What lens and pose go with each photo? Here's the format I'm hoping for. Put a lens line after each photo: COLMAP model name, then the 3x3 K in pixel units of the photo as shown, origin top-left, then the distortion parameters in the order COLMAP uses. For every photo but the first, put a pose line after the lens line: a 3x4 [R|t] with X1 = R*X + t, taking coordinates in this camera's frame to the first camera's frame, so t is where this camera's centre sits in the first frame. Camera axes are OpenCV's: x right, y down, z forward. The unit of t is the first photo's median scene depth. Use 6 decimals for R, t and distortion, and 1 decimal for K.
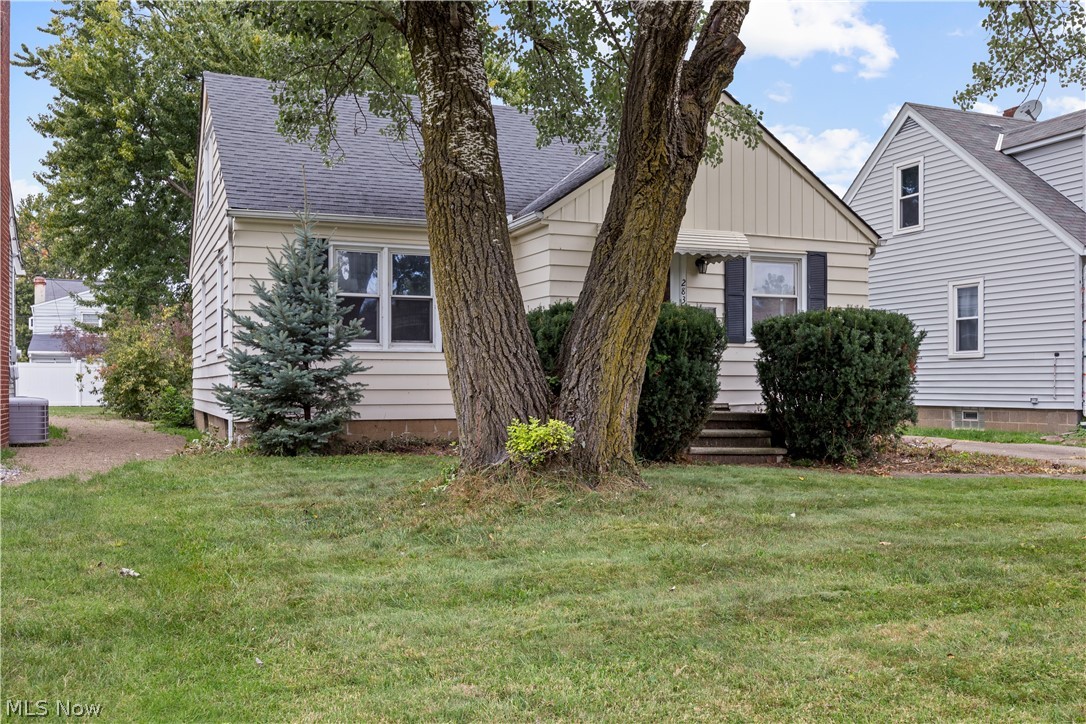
lens RADIAL K [[1017.1, 0, 570.9], [0, 1017.1, 387.8], [0, 0, 1]] dist [0.000087, 0.000000]
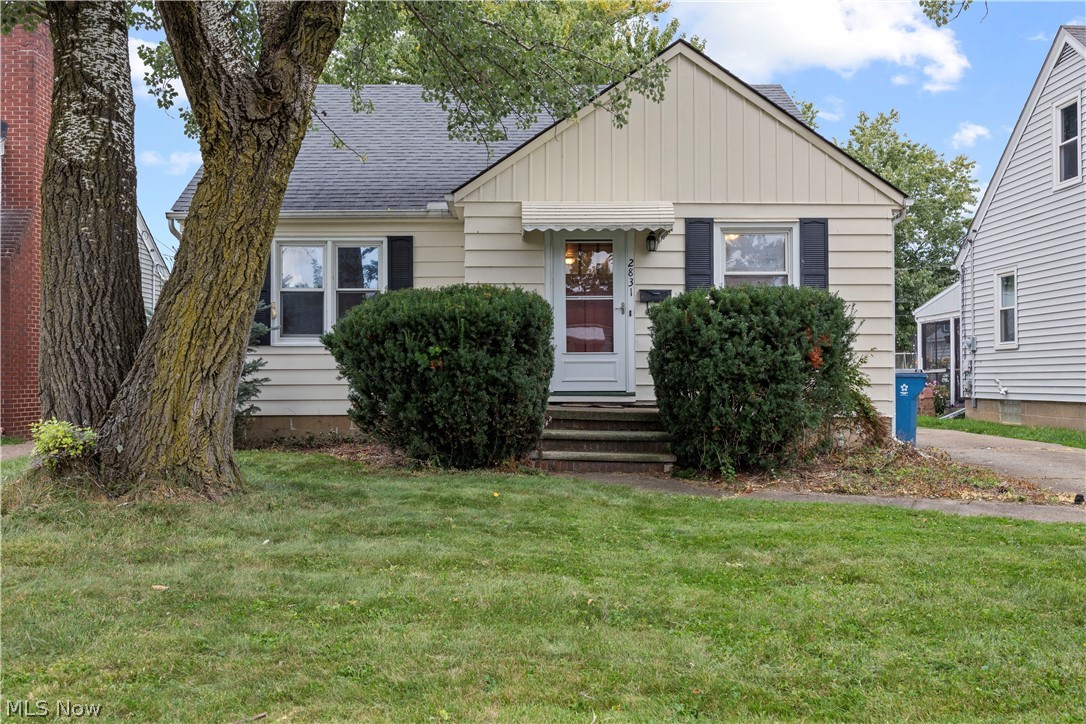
lens RADIAL K [[1017.1, 0, 547.5], [0, 1017.1, 363.1], [0, 0, 1]] dist [0.000087, 0.000000]
pose [[0.928819, -0.007600, -0.370455, 0.442168], [0.001862, 0.999873, -0.015845, -0.003427], [0.370528, 0.014027, 0.928715, 0.190340]]
